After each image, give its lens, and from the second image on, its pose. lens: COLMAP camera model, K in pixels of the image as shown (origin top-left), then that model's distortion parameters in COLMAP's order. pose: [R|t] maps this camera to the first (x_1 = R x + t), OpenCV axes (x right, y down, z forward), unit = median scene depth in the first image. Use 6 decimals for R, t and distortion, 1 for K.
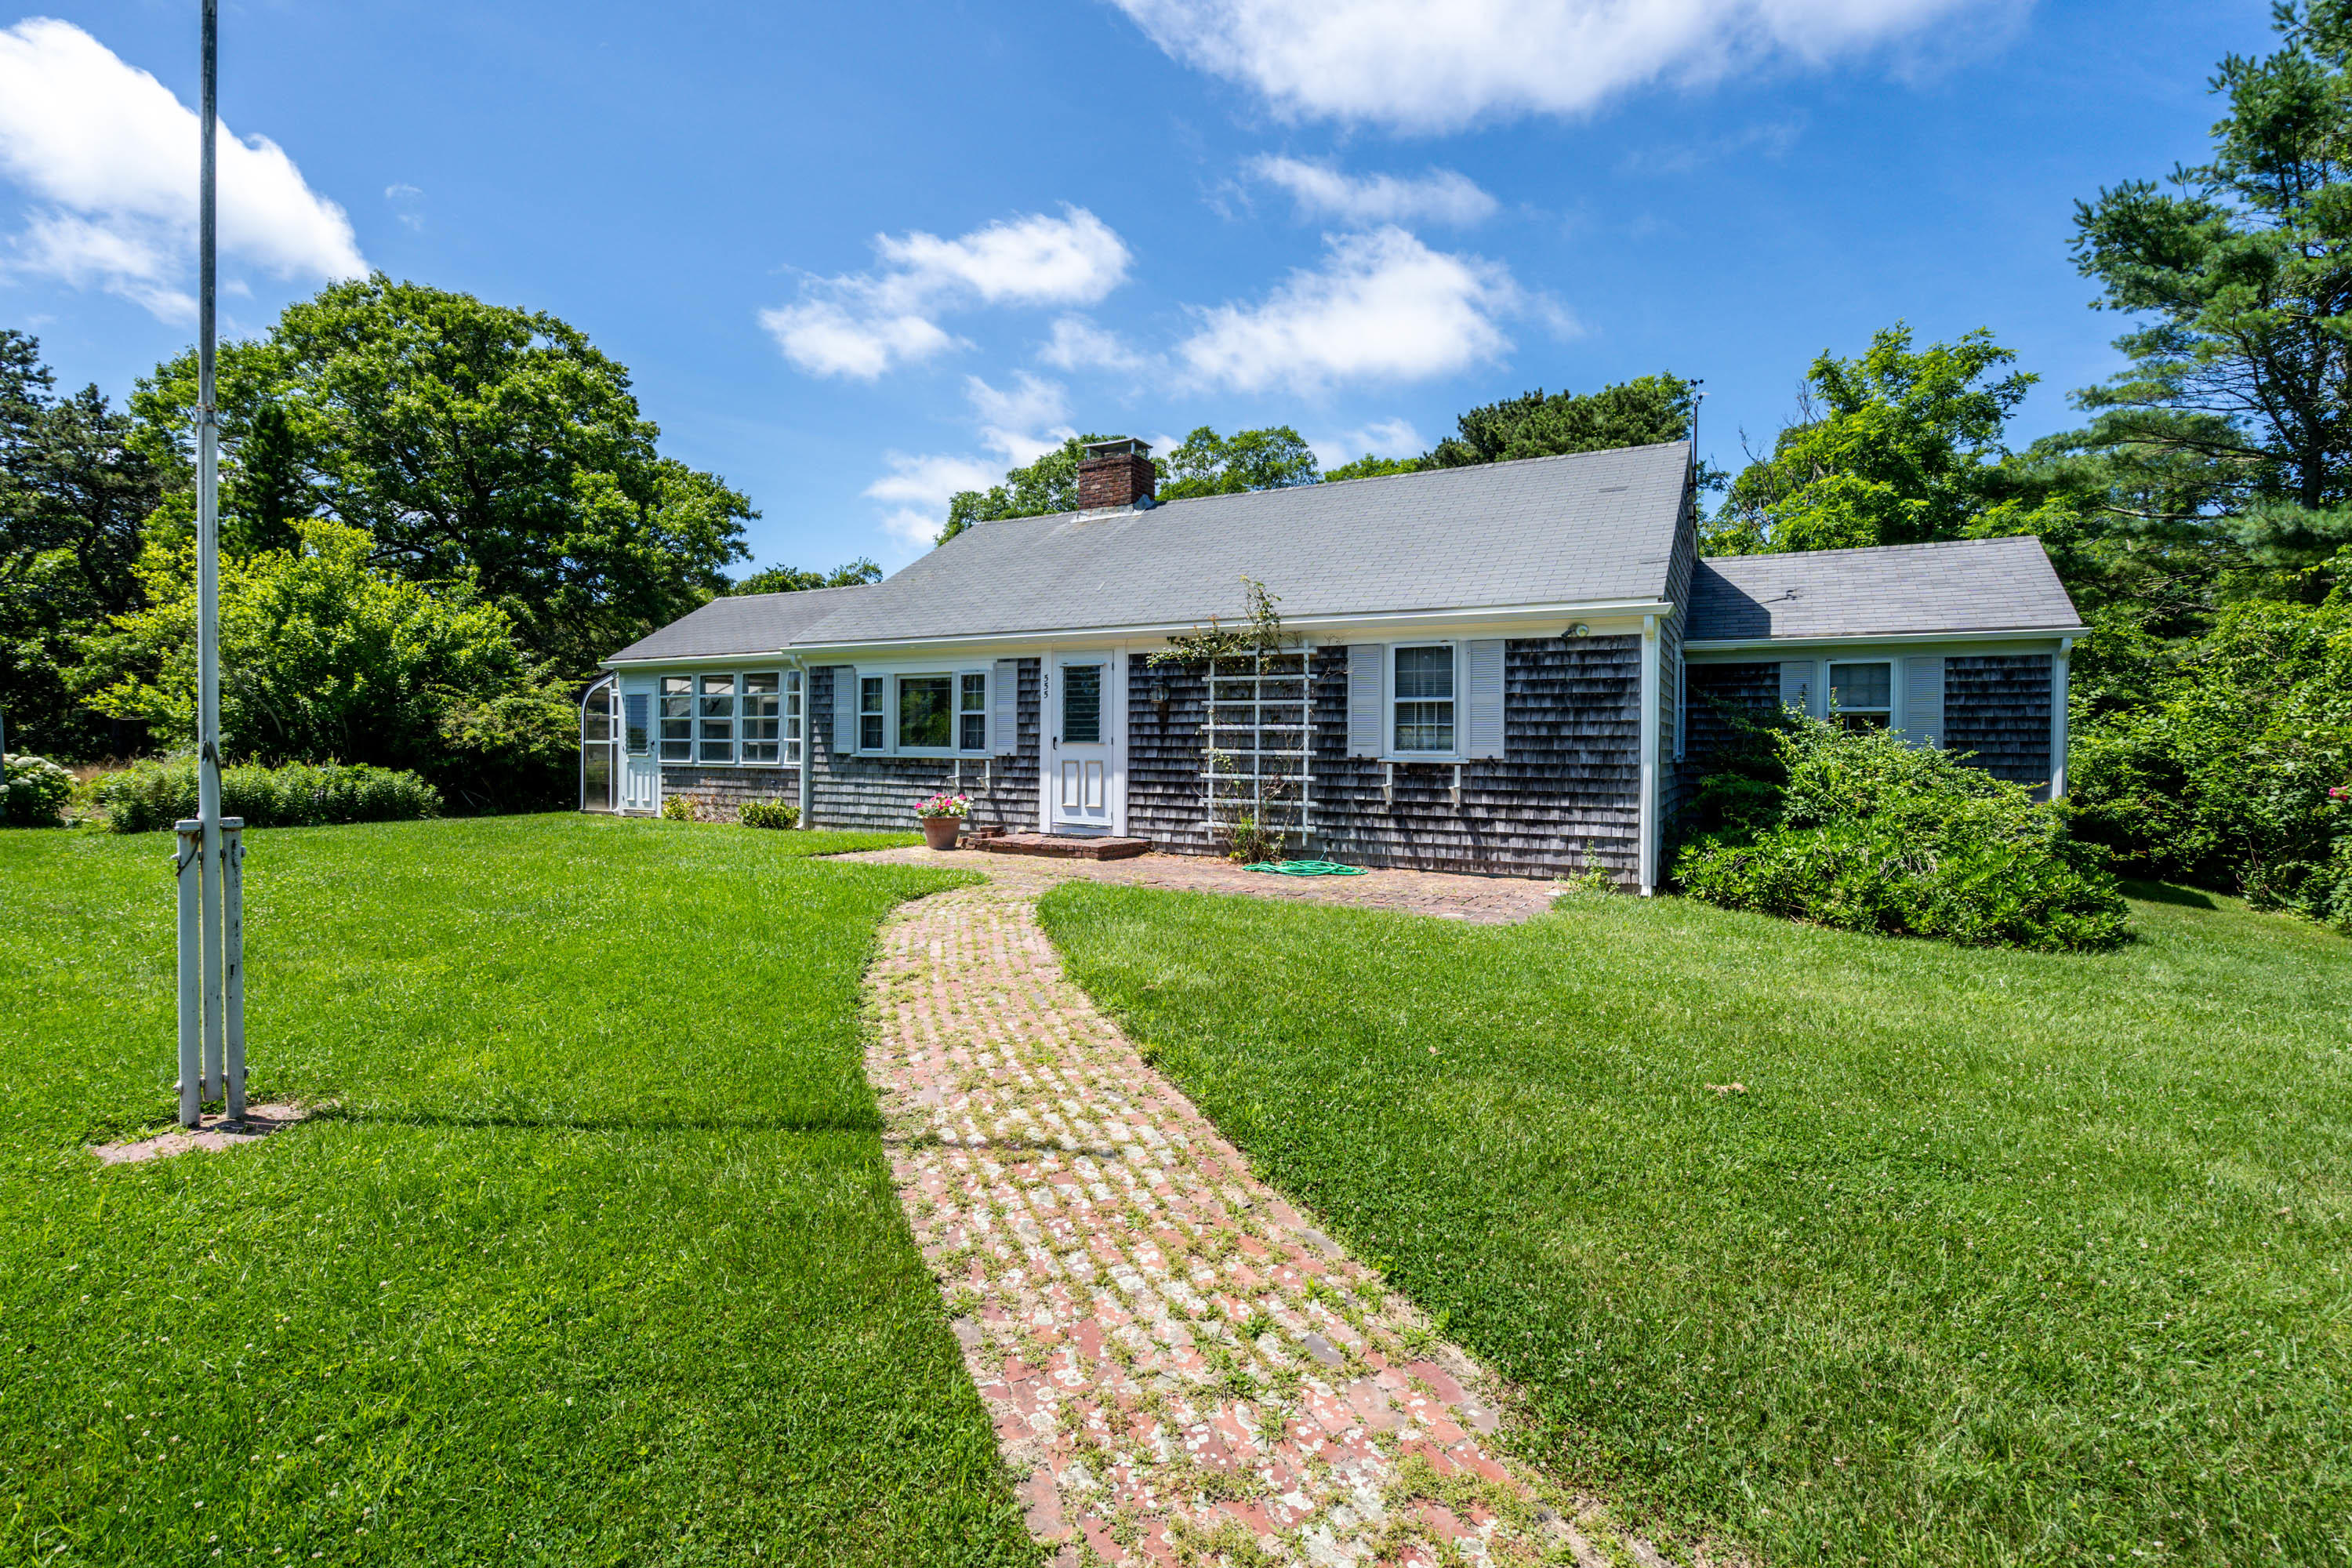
lens RADIAL K [[1090.0, 0, 1181.0], [0, 1090.0, 773.2], [0, 0, 1]] dist [0.000664, 0.001181]
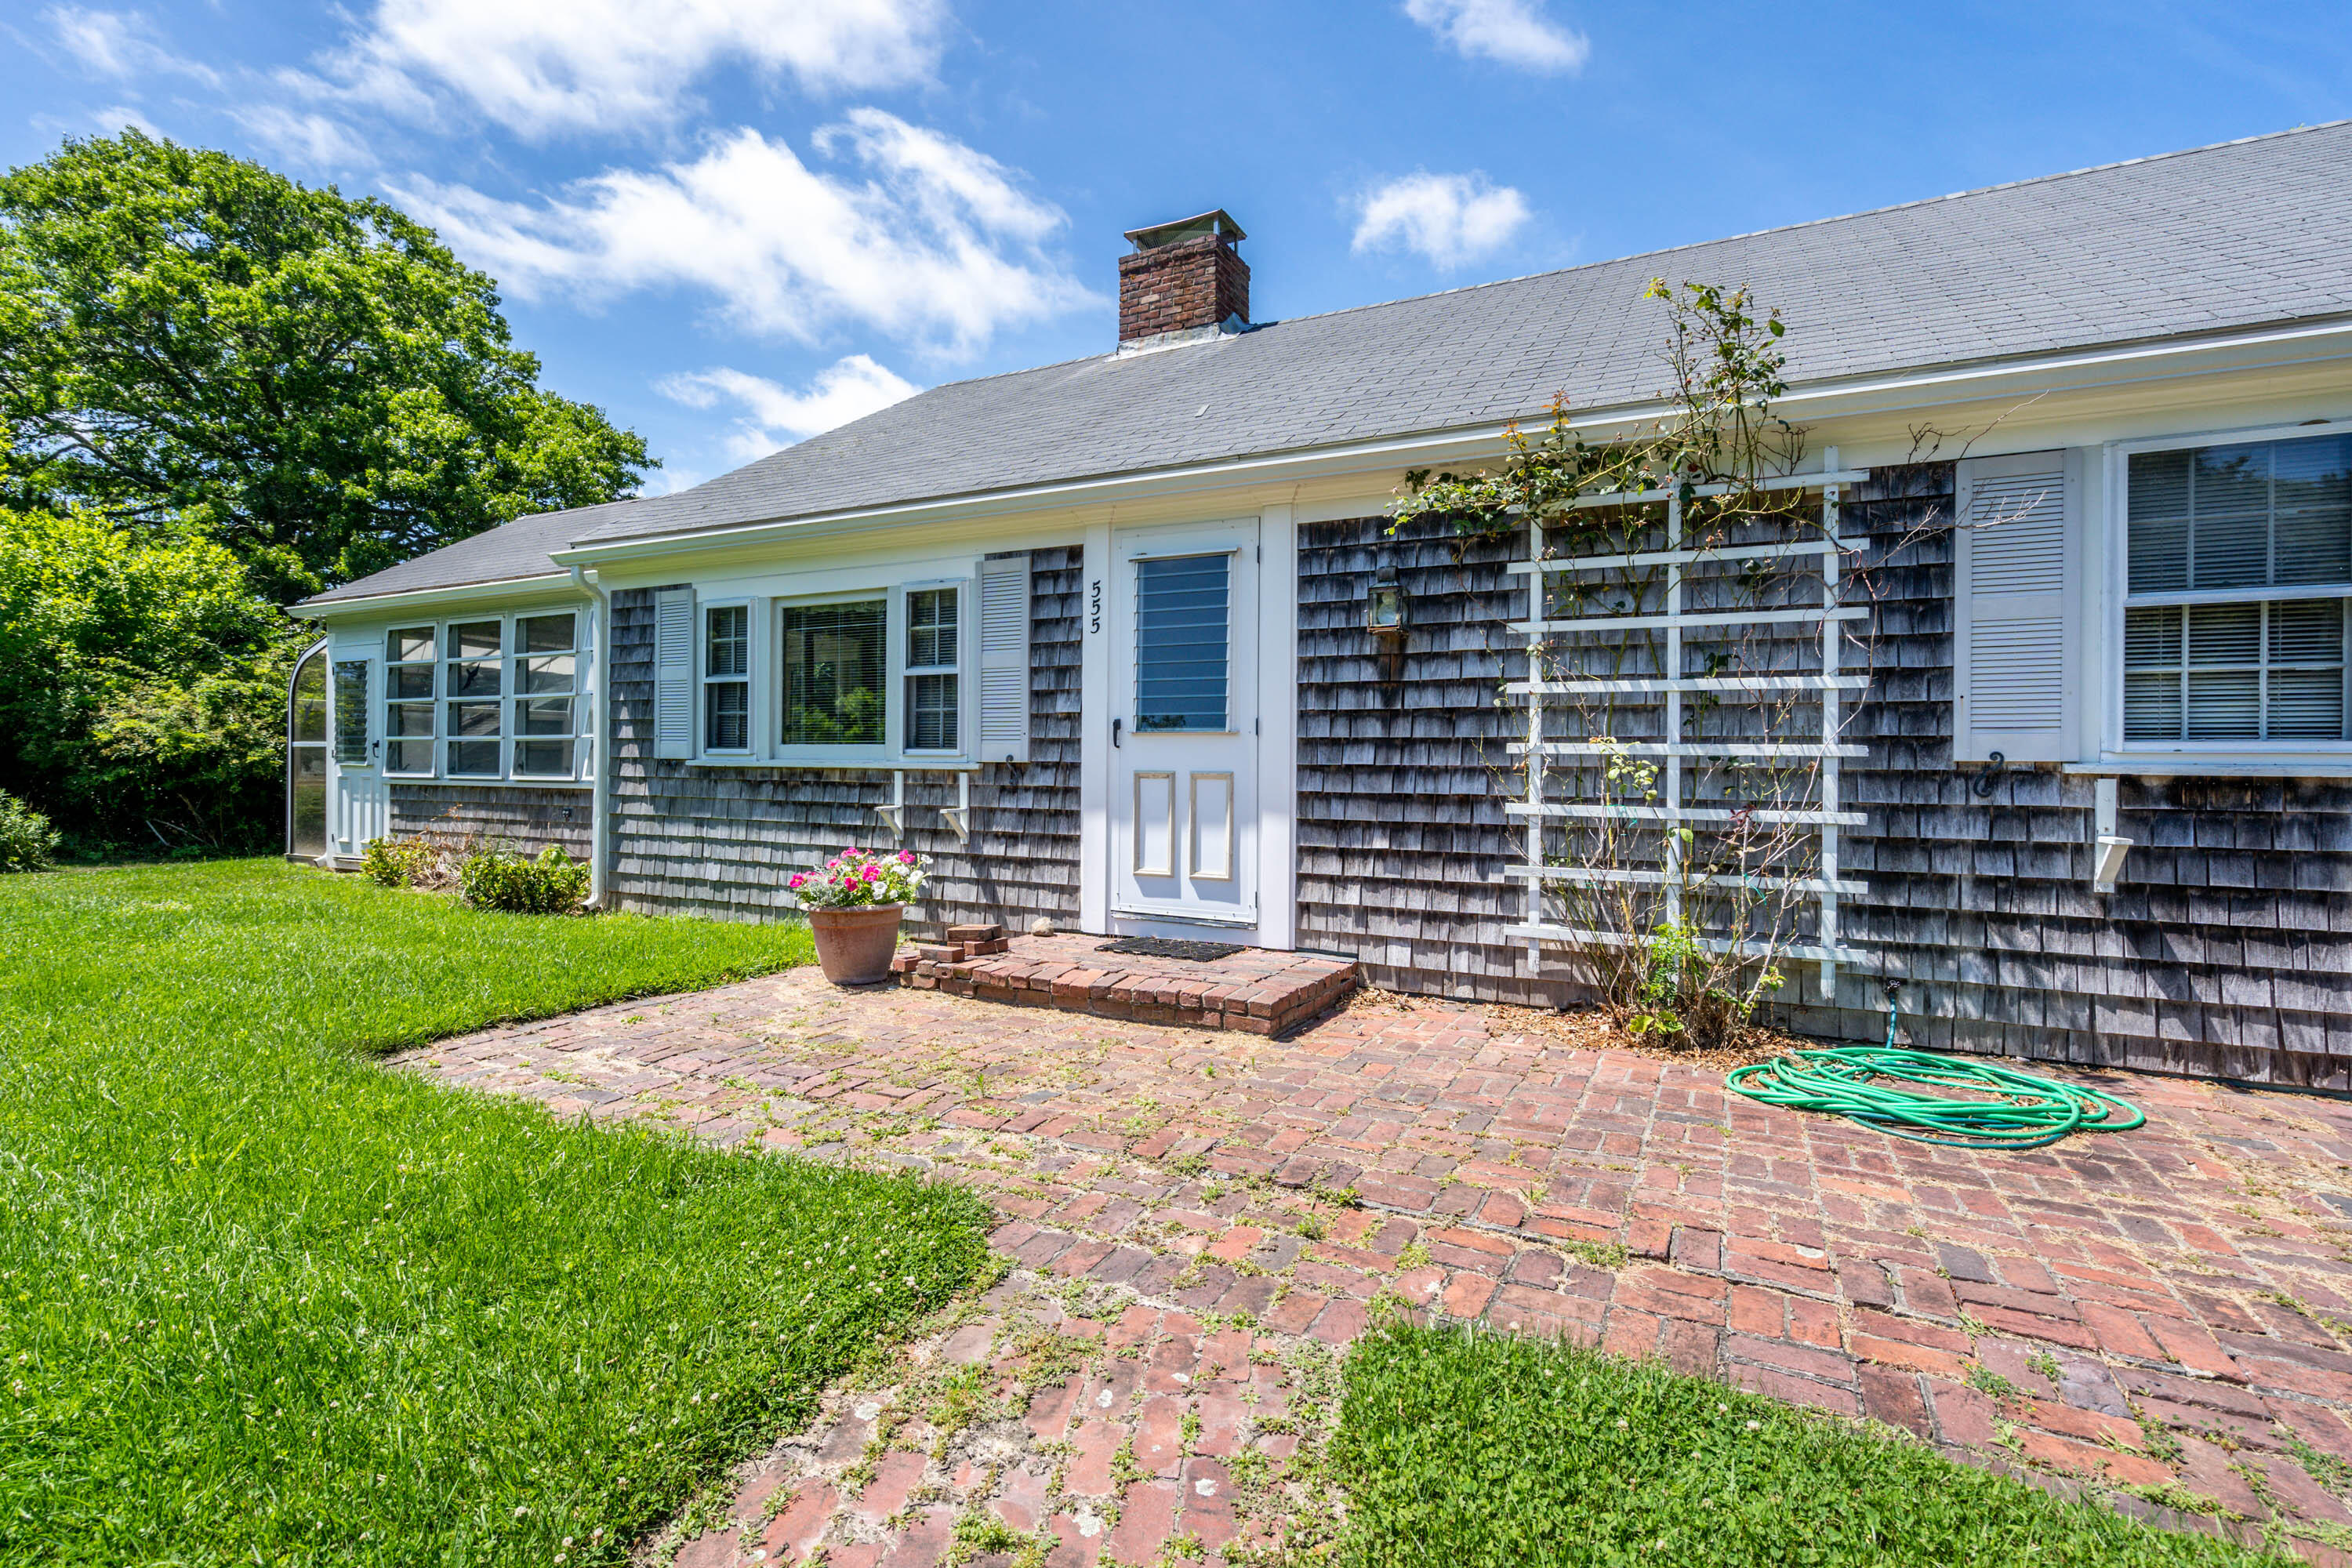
lens RADIAL K [[1090.0, 0, 1215.5], [0, 1090.0, 790.6], [0, 0, 1]] dist [0.000664, 0.001181]
pose [[0.998123, -0.001283, 0.061220, -0.103236], [0.001184, 0.999998, 0.001651, -0.004751], [-0.061222, -0.001576, 0.998123, 0.553622]]
